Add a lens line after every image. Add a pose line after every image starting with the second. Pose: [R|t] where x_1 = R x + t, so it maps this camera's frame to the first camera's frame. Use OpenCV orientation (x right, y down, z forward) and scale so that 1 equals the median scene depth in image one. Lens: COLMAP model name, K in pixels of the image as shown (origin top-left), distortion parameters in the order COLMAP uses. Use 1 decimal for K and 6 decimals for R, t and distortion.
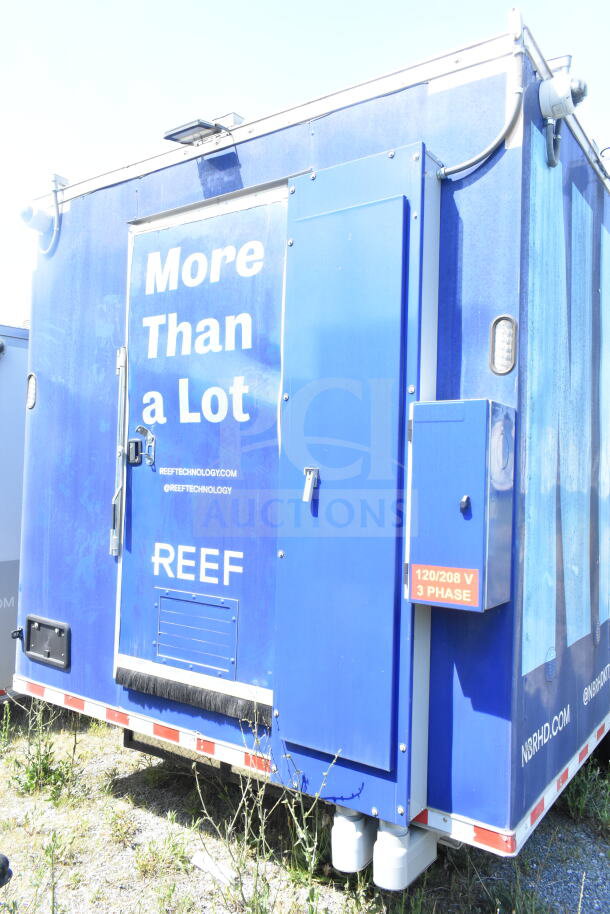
lens RADIAL K [[695.4, 0, 305.0], [0, 695.4, 457.0], [0, 0, 1]] dist [0.005352, 0.007645]
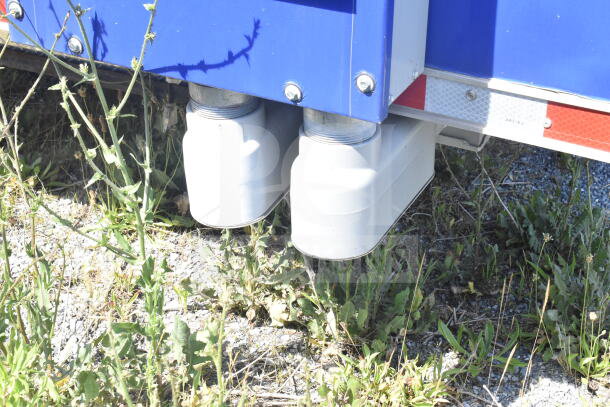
lens RADIAL K [[1049.2, 0, 305.0], [0, 1049.2, 203.5], [0, 0, 1]] dist [0.025915, 0.046337]
pose [[0.987887, -0.093984, 0.123475, 0.030981], [0.010783, 0.835372, 0.549579, 0.243572], [-0.154799, -0.541591, 0.826267, 0.488219]]
